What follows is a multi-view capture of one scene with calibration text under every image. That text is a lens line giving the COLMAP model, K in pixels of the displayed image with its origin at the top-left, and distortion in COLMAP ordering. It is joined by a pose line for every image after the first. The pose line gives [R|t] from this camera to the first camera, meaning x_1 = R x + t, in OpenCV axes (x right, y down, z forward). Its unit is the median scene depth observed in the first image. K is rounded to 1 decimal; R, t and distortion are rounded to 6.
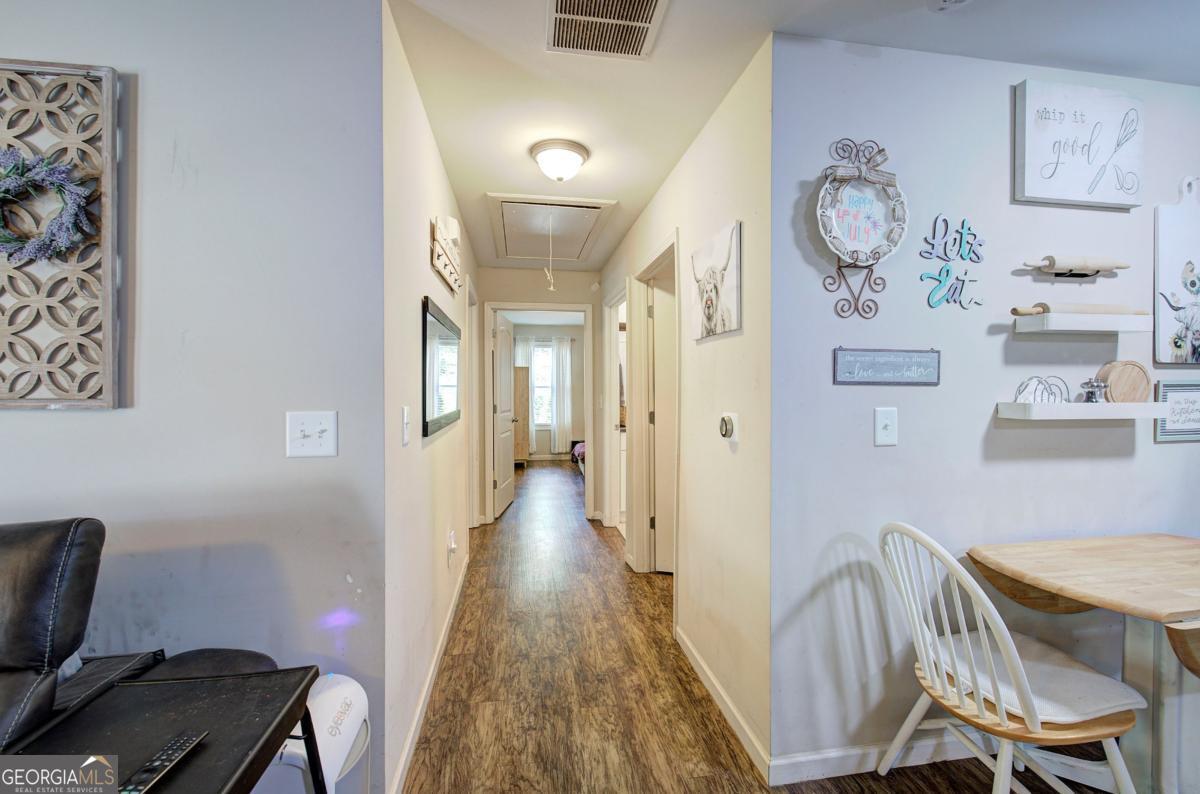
lens RADIAL K [[513.5, 0, 599.0], [0, 513.5, 393.3], [0, 0, 1]] dist [-0.005188, 0.002075]
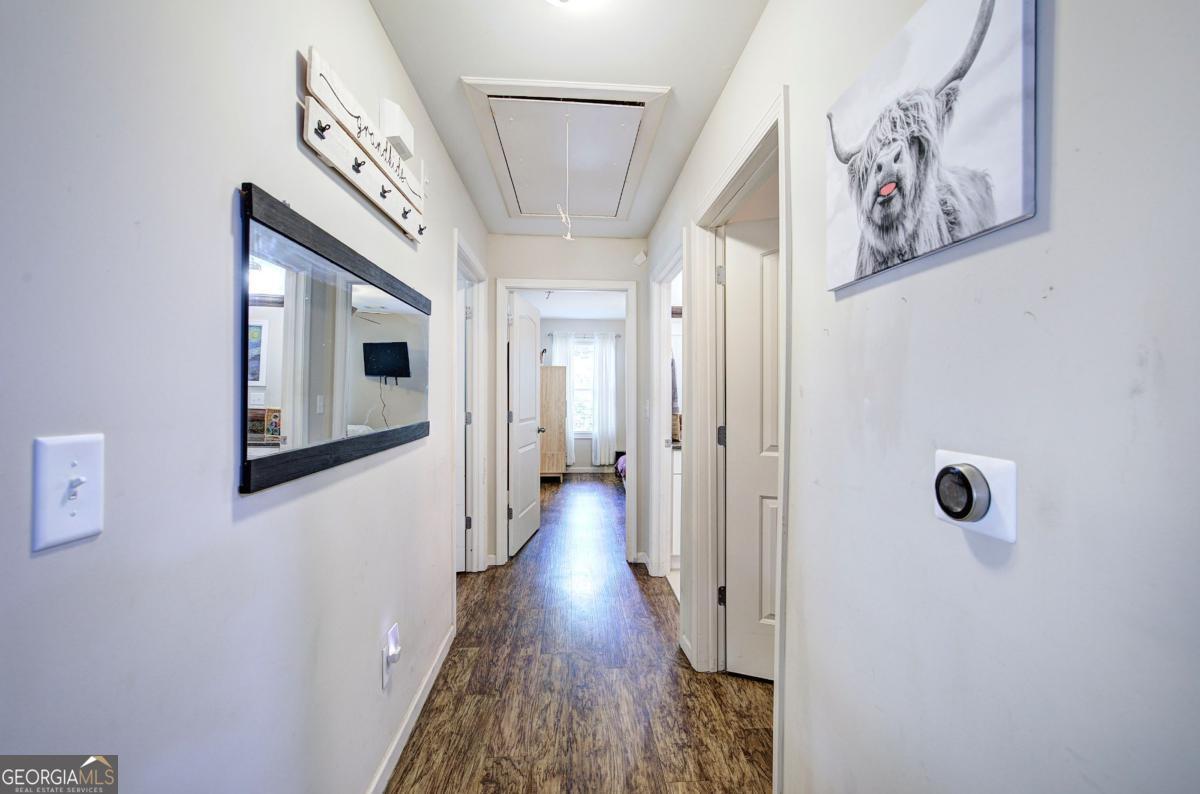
lens RADIAL K [[513.5, 0, 606.0], [0, 513.5, 392.0], [0, 0, 1]] dist [-0.005188, 0.002075]
pose [[0.996411, 0.006286, -0.084415, 0.009069], [-0.007078, 0.999934, -0.009087, -0.001340], [0.084353, 0.009652, 0.996389, 0.288933]]
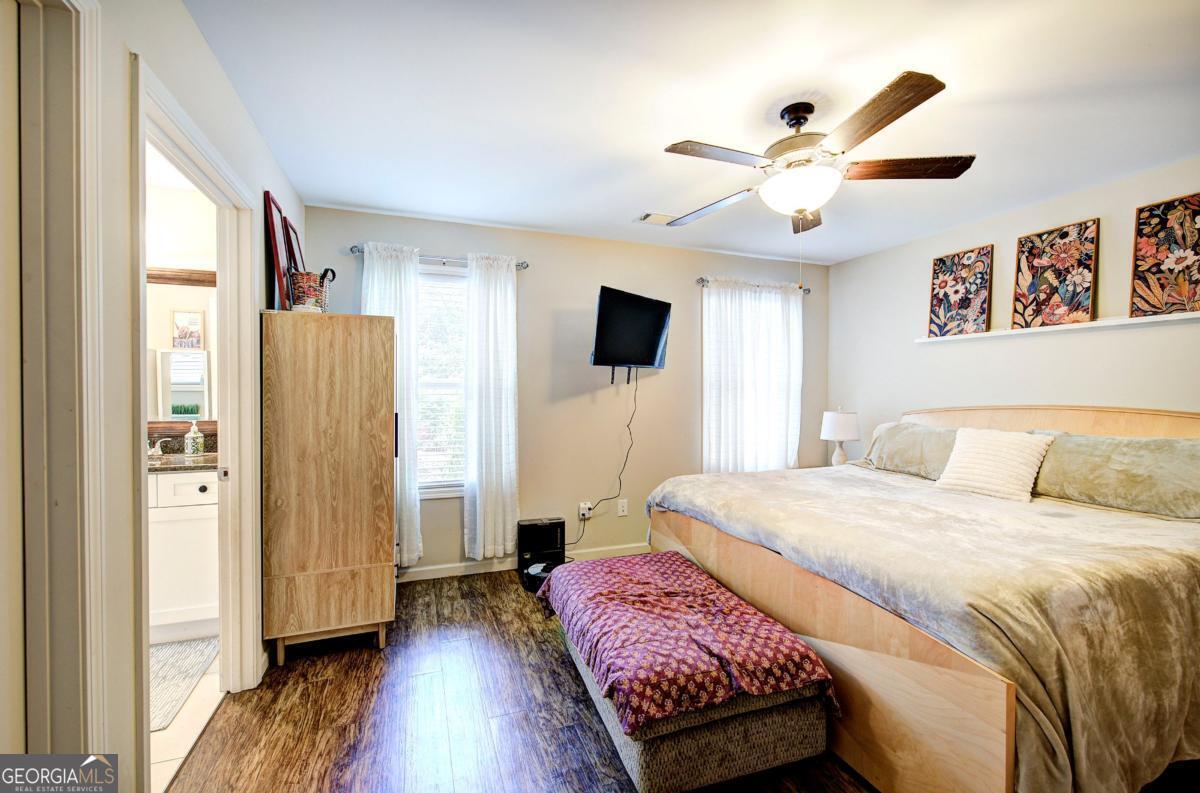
lens RADIAL K [[513.5, 0, 609.0], [0, 513.5, 392.3], [0, 0, 1]] dist [-0.005188, 0.002075]
pose [[0.979503, 0.002551, 0.201414, -0.150122], [-0.004222, 0.999960, 0.007867, -0.023157], [-0.201386, -0.008556, 0.979475, 1.400296]]
